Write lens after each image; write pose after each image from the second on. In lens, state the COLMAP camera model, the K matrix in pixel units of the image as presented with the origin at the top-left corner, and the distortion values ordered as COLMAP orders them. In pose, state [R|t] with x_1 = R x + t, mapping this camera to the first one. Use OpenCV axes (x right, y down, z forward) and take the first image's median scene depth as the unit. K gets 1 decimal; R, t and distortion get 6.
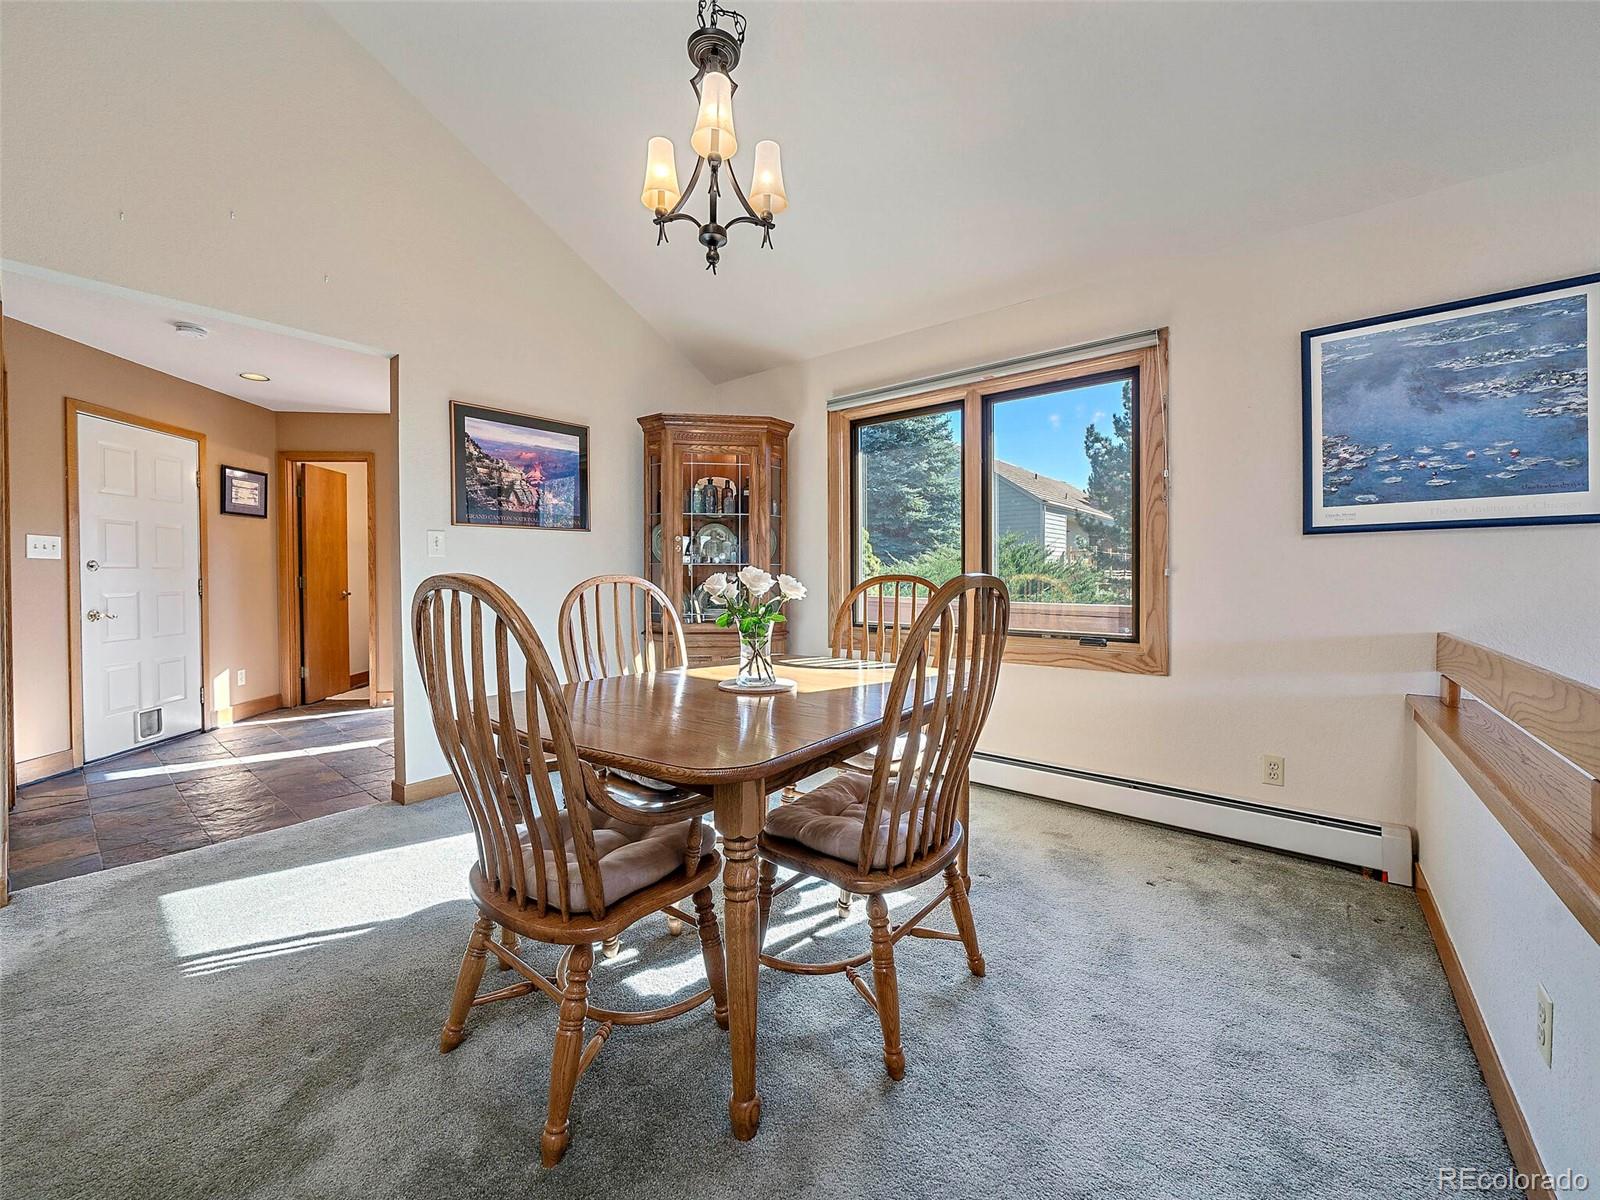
lens RADIAL K [[616.3, 0, 794.0], [0, 616.3, 588.7], [0, 0, 1]] dist [-0.006889, 0.000150]
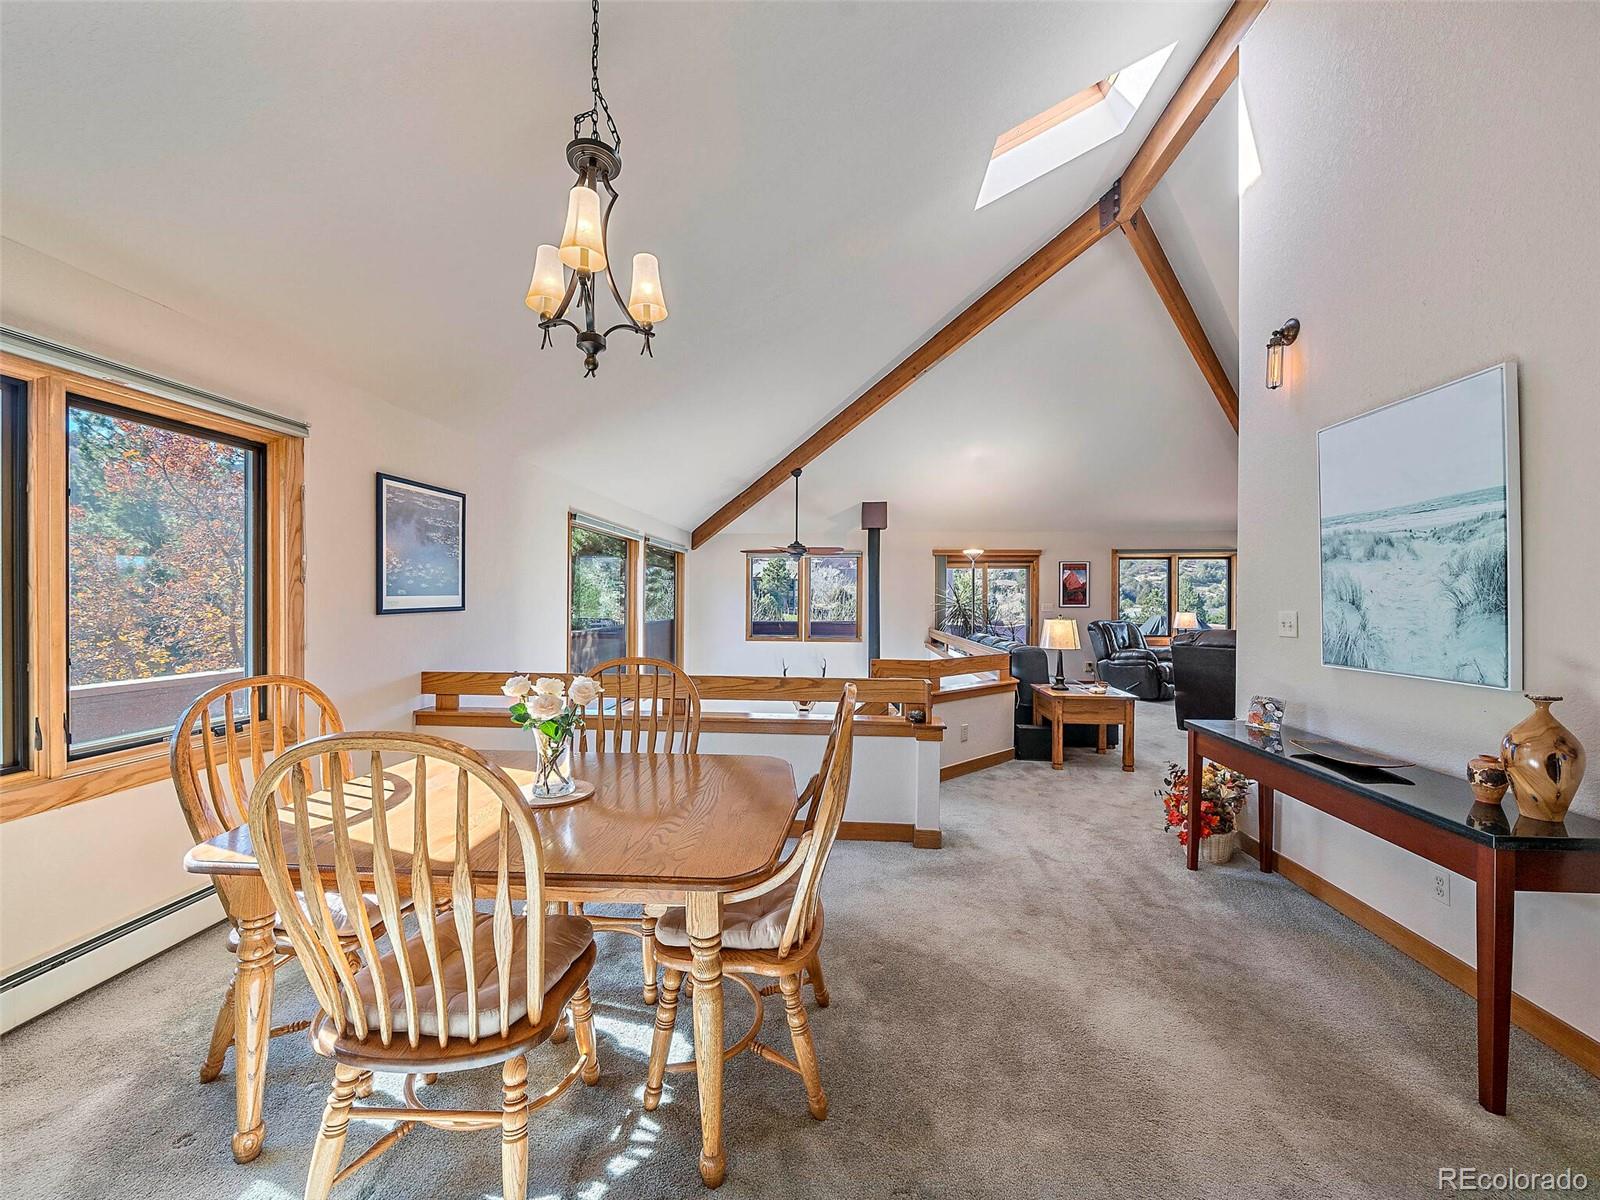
lens RADIAL K [[616.3, 0, 788.0], [0, 616.3, 603.6], [0, 0, 1]] dist [-0.006889, 0.000150]
pose [[-0.558756, -0.012220, 0.829242, -0.677307], [0.011561, 0.999679, 0.022522, -0.104838], [-0.829251, 0.022172, -0.558436, 0.779566]]
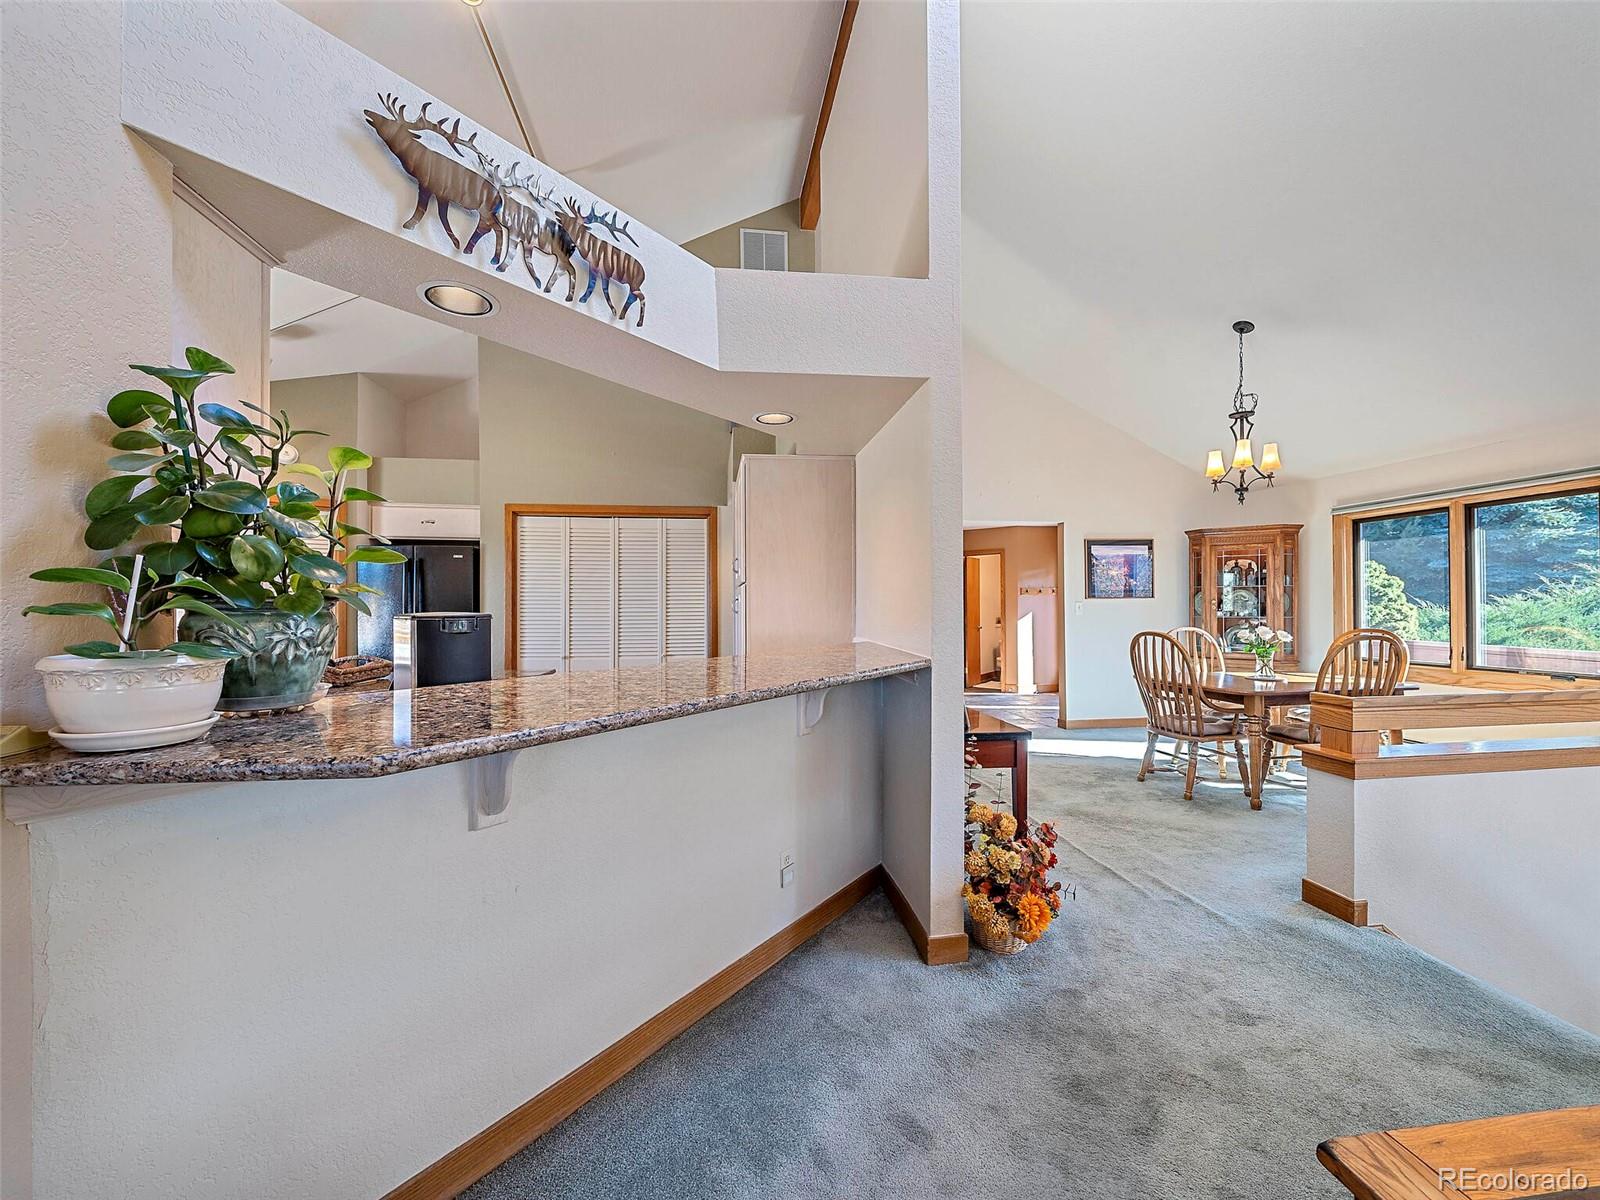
lens RADIAL K [[616.3, 0, 794.8], [0, 616.3, 606.7], [0, 0, 1]] dist [-0.006889, 0.000150]
pose [[0.733990, -0.003166, -0.679153, 0.130961], [-0.009661, 0.999839, -0.015103, -0.037620], [0.679092, 0.017647, 0.733841, -1.186261]]
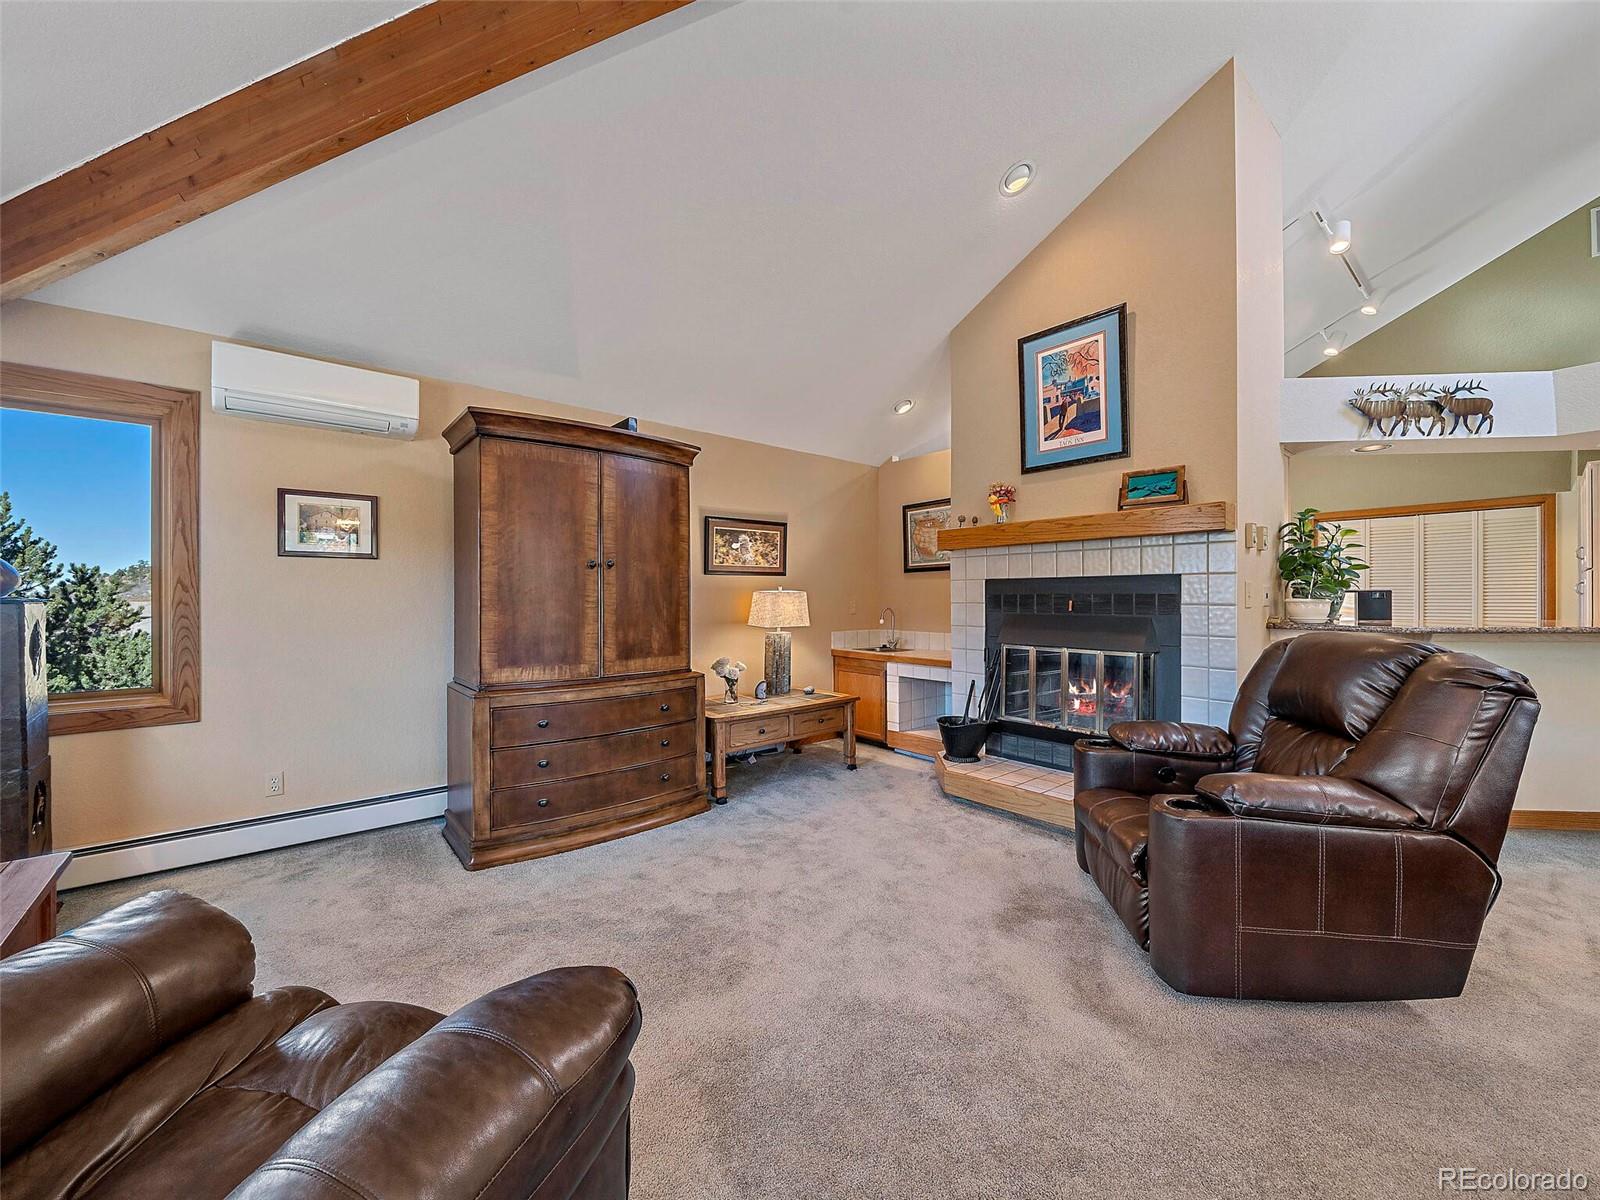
lens RADIAL K [[616.3, 0, 789.3], [0, 616.3, 595.9], [0, 0, 1]] dist [-0.006889, 0.000150]
pose [[-0.198344, -0.003482, -0.980126, 0.945357], [-0.021650, 0.999765, 0.000829, -0.000365], [0.979893, 0.021384, -0.198373, -1.869702]]
